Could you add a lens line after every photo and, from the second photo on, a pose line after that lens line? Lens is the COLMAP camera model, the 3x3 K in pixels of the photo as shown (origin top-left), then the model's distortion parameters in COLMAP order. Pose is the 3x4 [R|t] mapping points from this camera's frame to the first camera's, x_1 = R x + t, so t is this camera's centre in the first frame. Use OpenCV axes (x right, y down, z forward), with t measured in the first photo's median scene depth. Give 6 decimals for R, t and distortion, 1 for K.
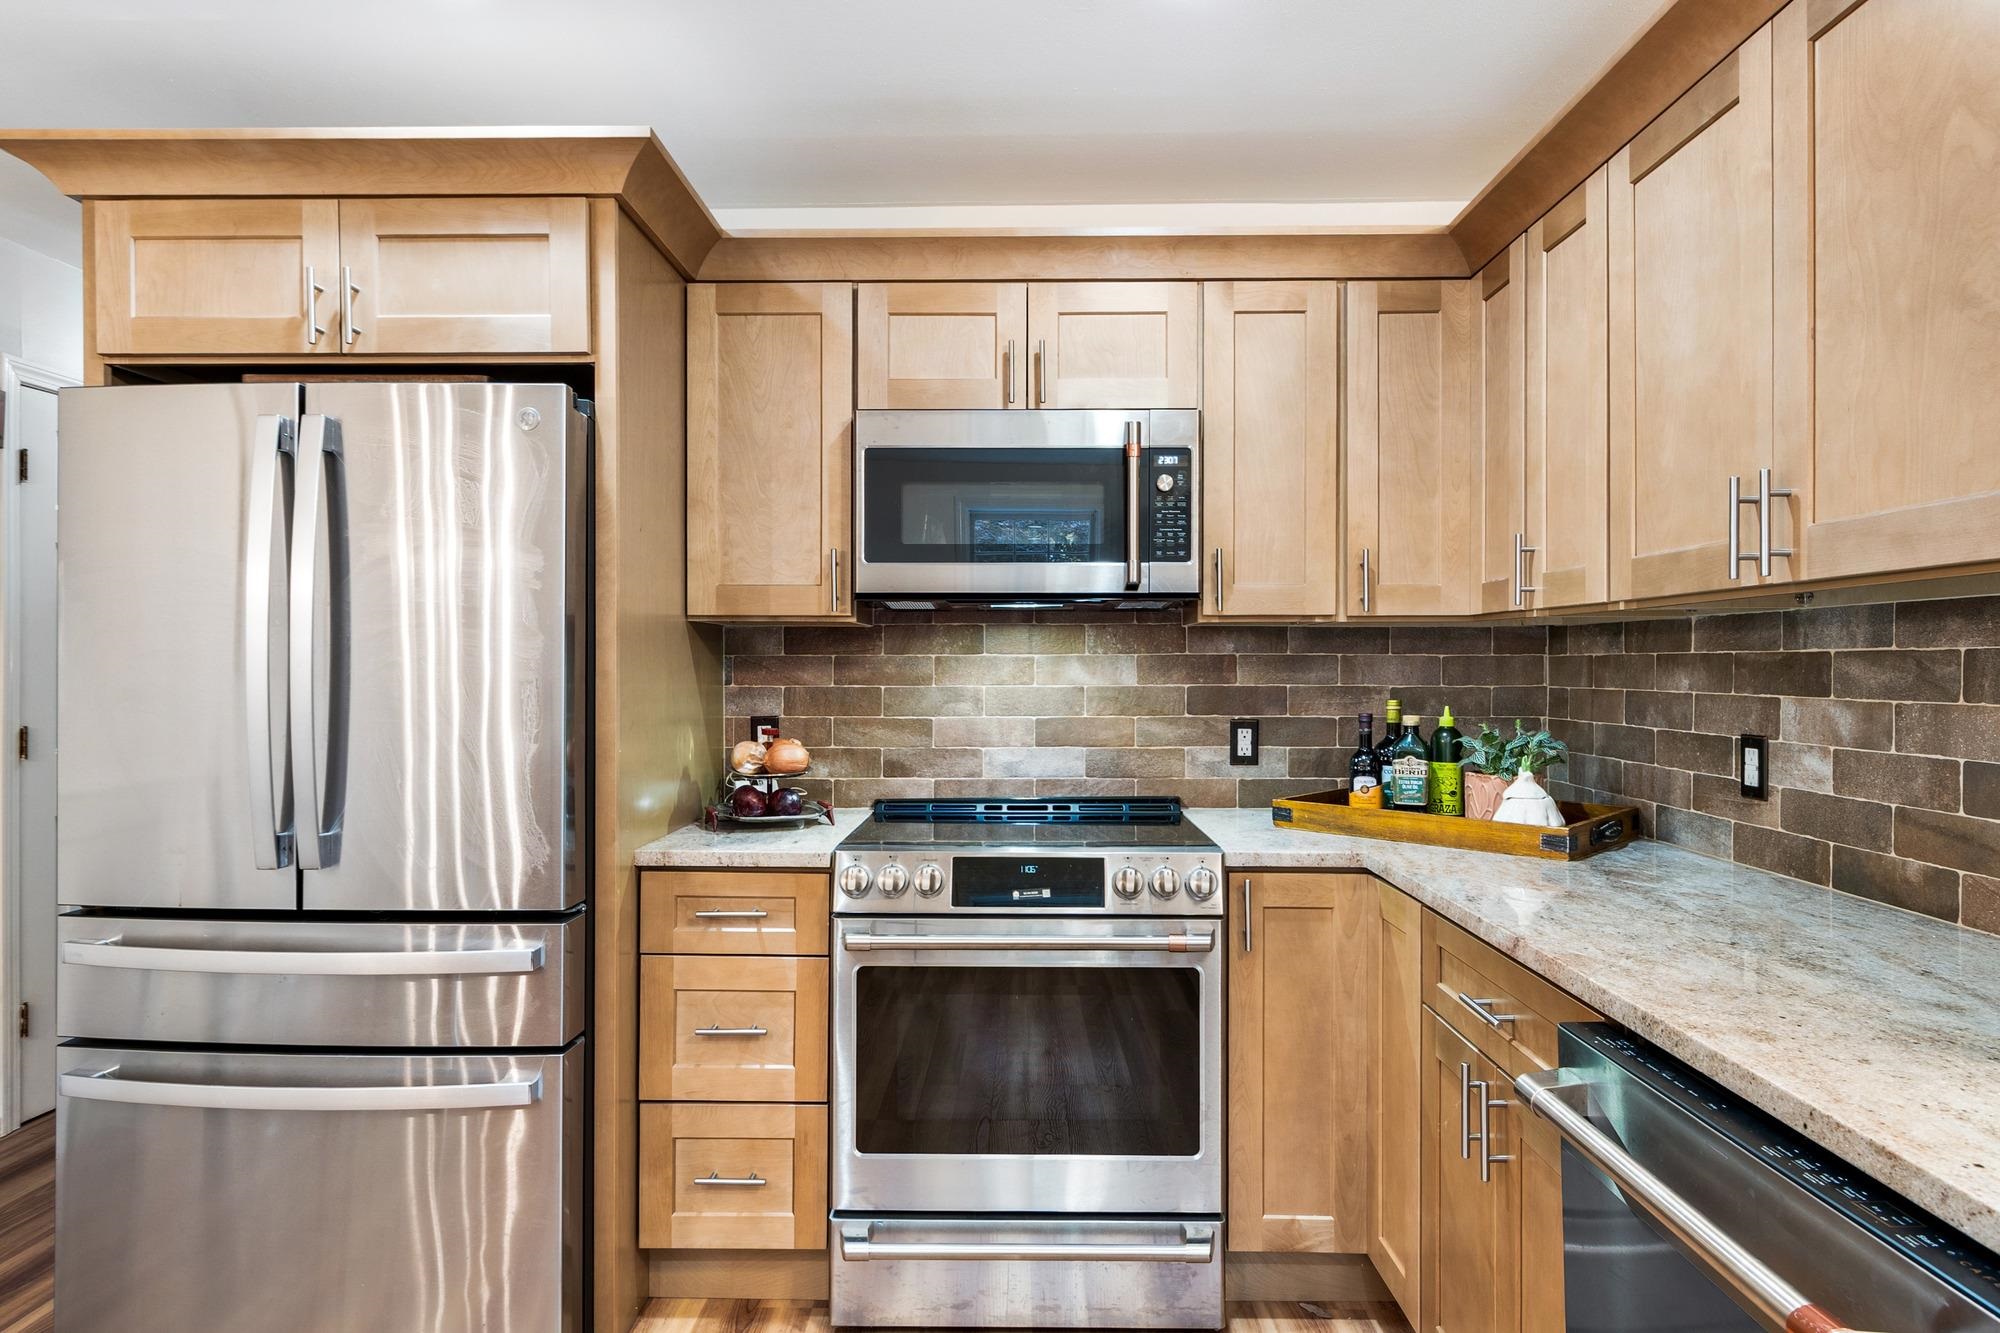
lens RADIAL K [[1120.7, 0, 1000.0], [0, 1120.7, 666.5], [0, 0, 1]] dist [-0.001752, 0.000219]
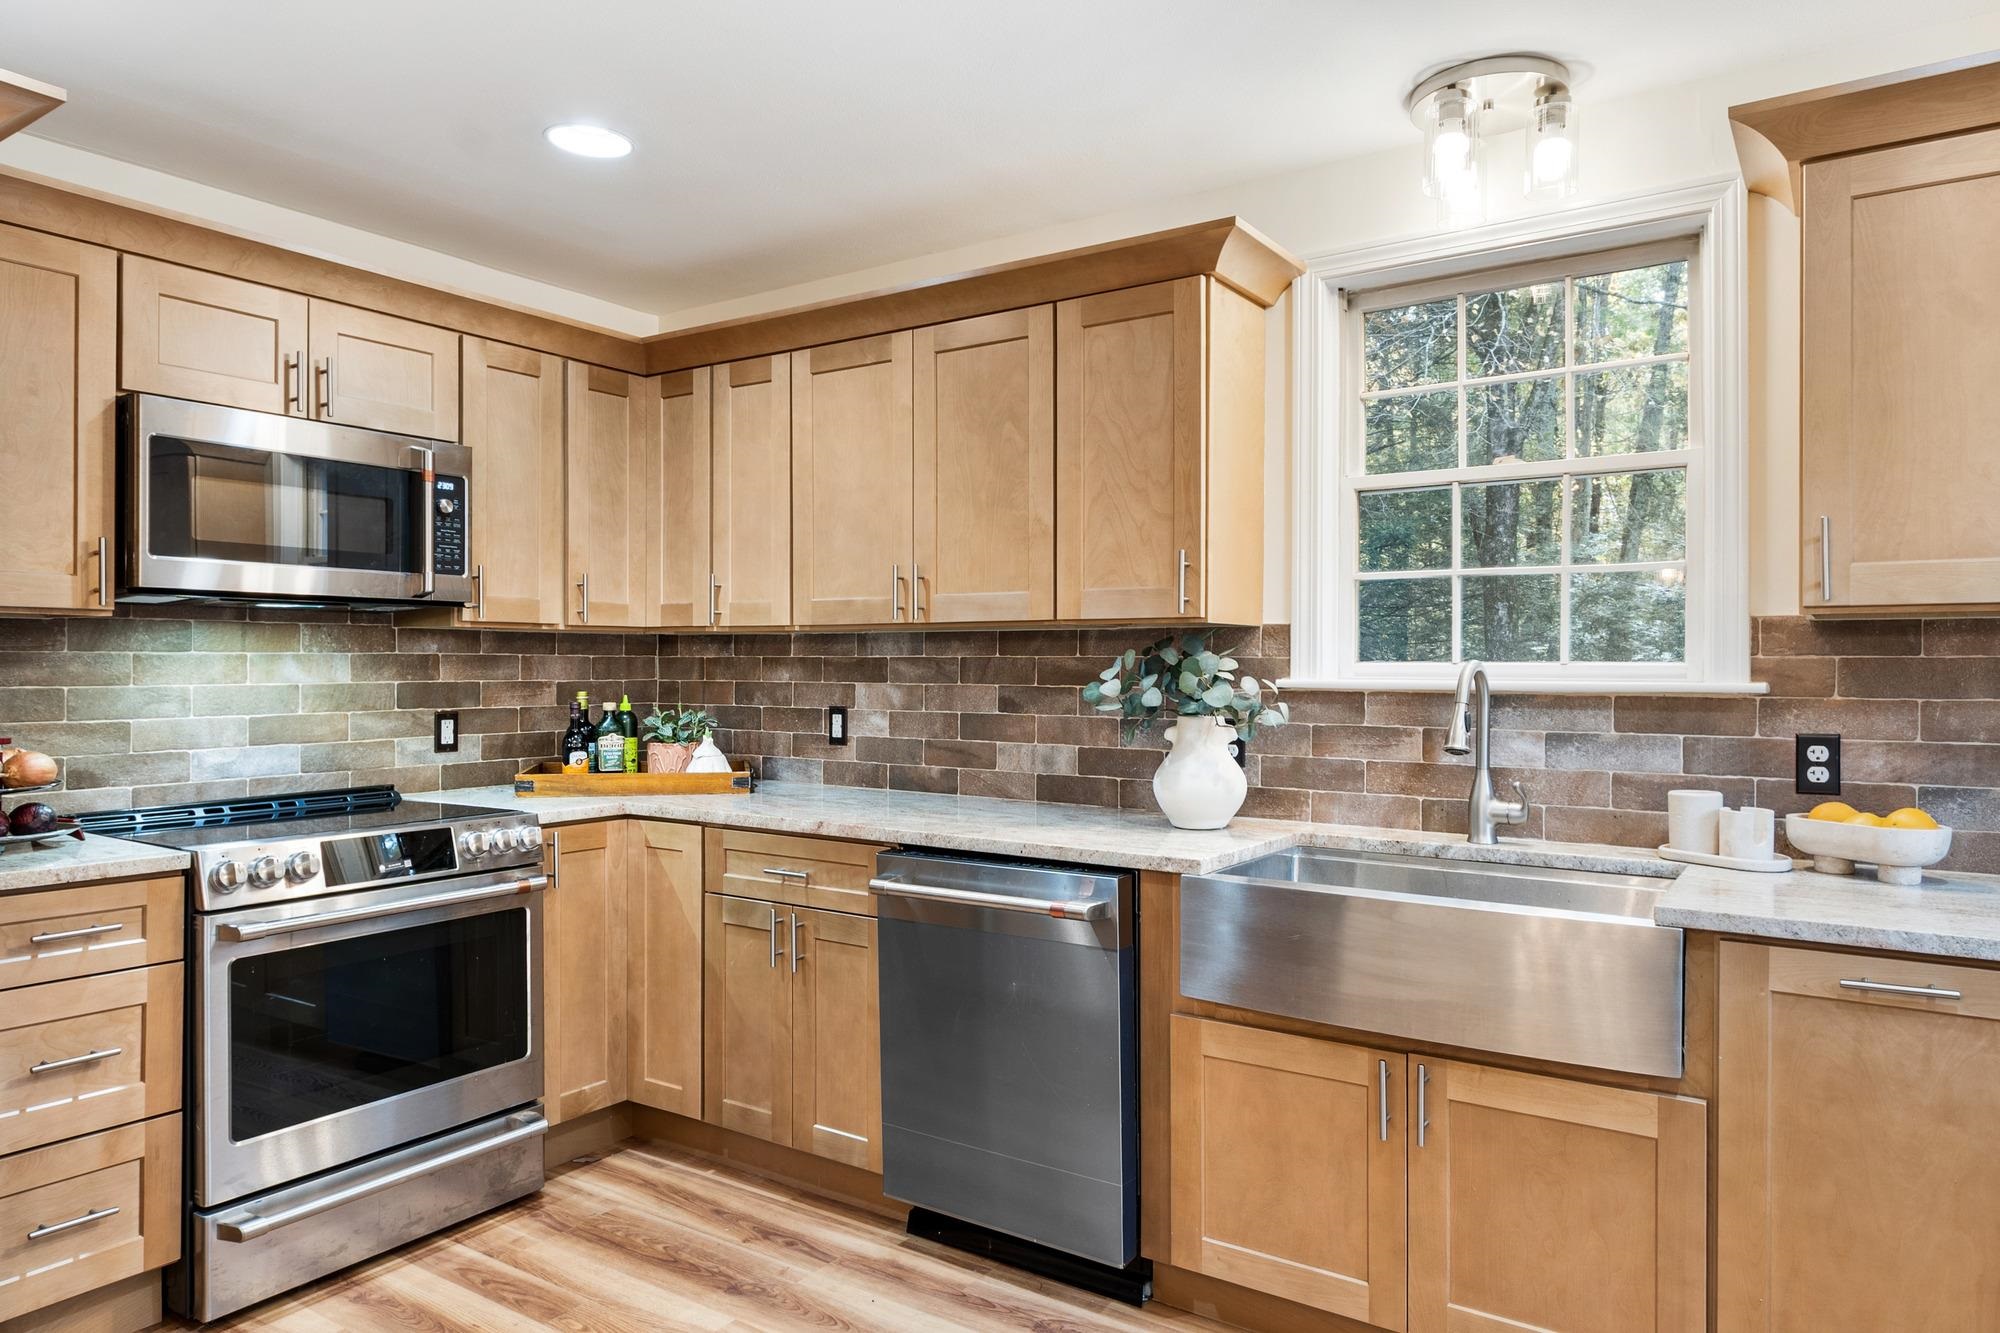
lens RADIAL K [[1234.7, 0, 1000.0], [0, 1234.7, 666.5], [0, 0, 1]] dist [0.006574, -0.002369]
pose [[0.553800, -0.001139, 0.832649, -0.579273], [-0.001777, 0.999995, 0.002550, -0.002783], [-0.832648, -0.002891, 0.553795, -0.174419]]
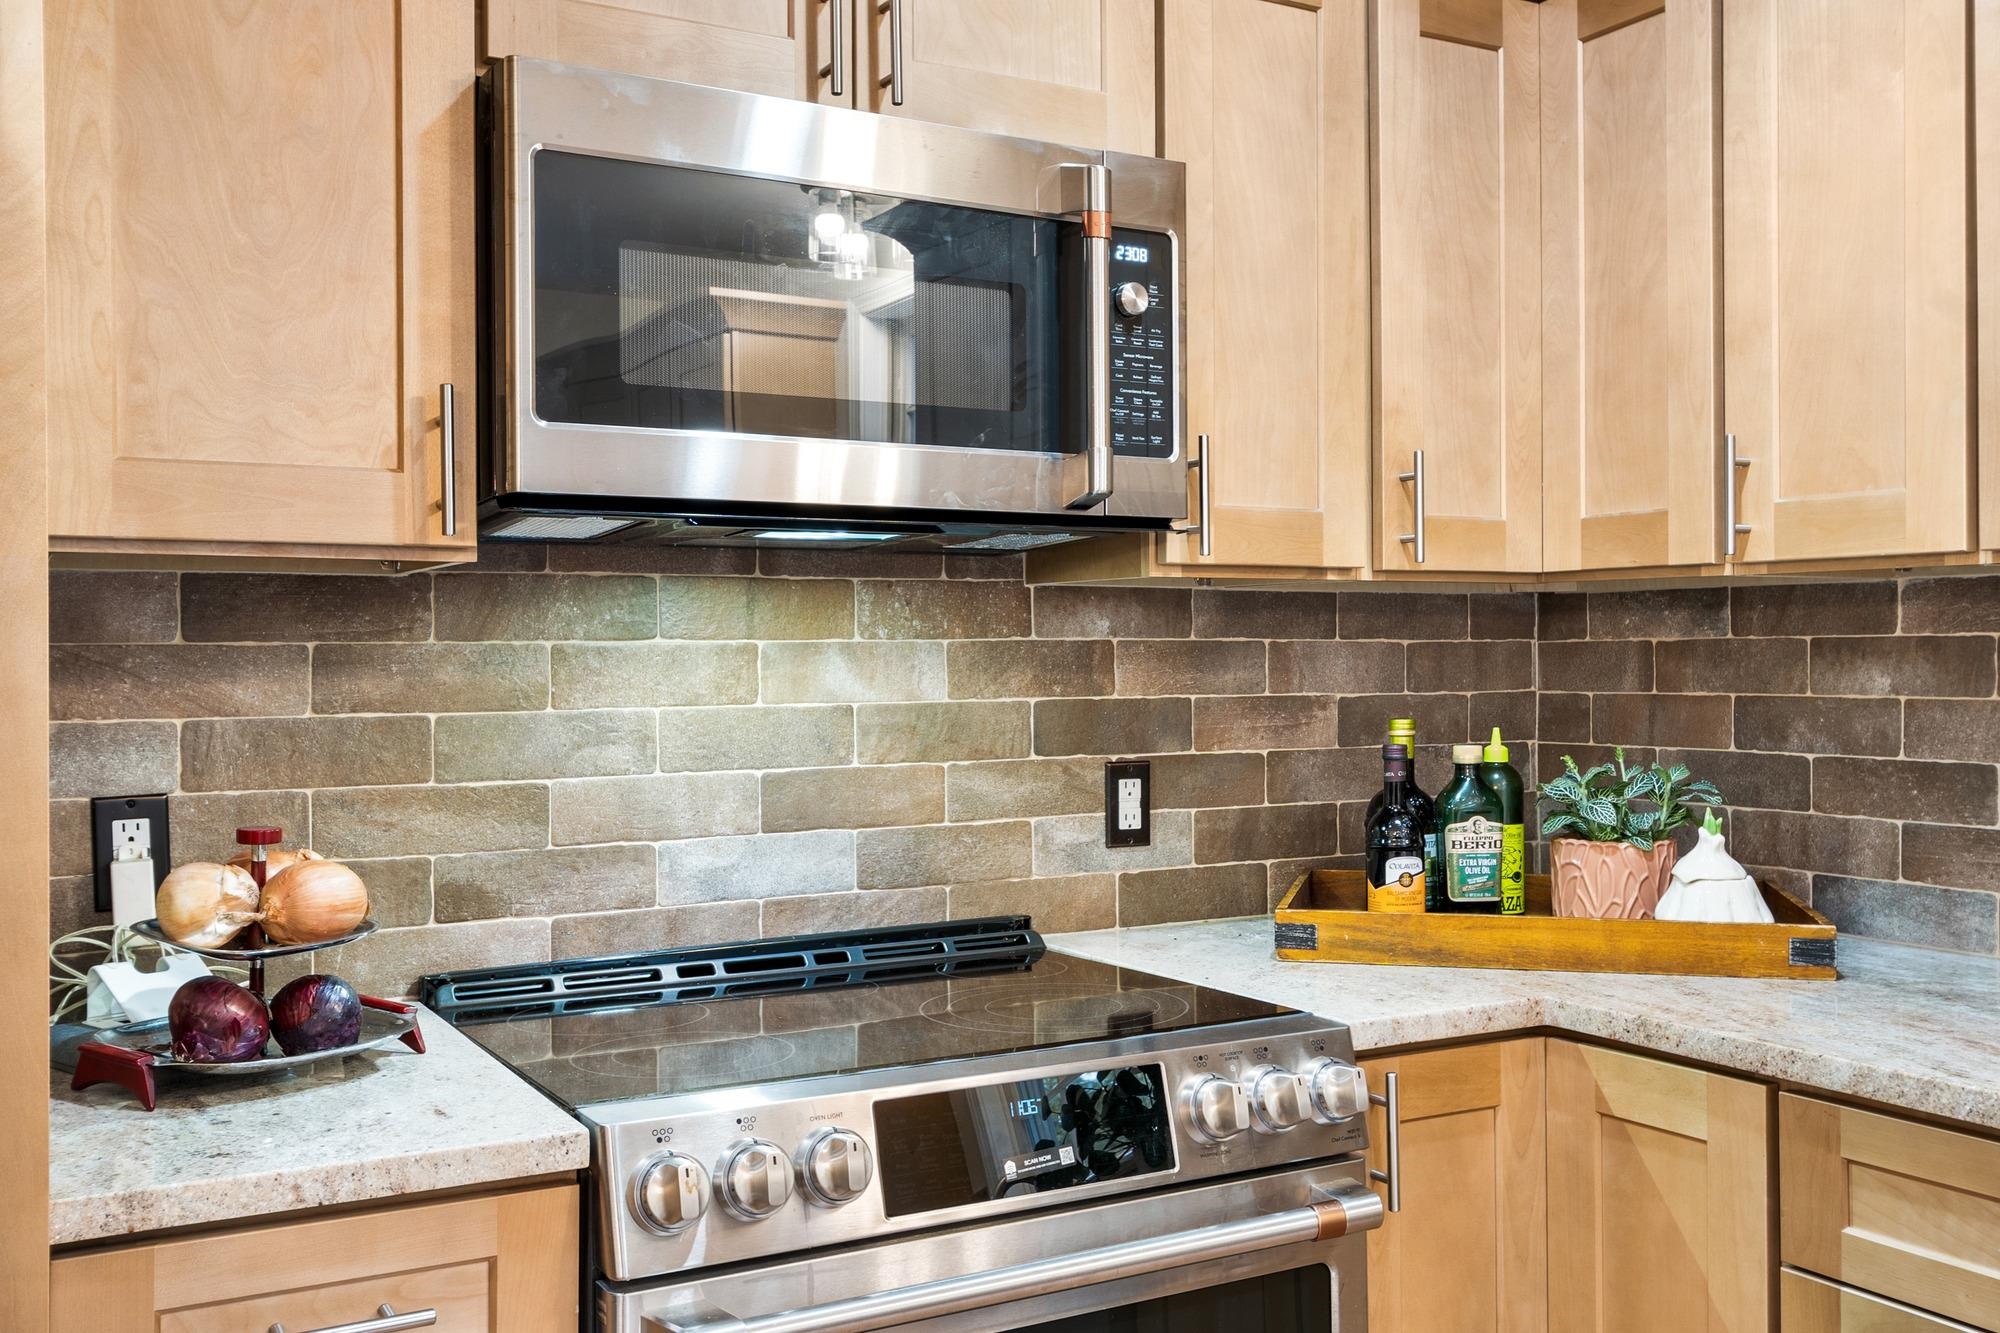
lens RADIAL K [[1839.8, 0, 1034.1], [0, 1839.8, 662.8], [0, 0, 1]] dist [0.013998, -0.003607]
pose [[0.859707, -0.007439, 0.510734, -0.305718], [0.007633, 0.999969, 0.001716, -0.001915], [-0.510731, 0.002423, 0.859737, 0.303350]]
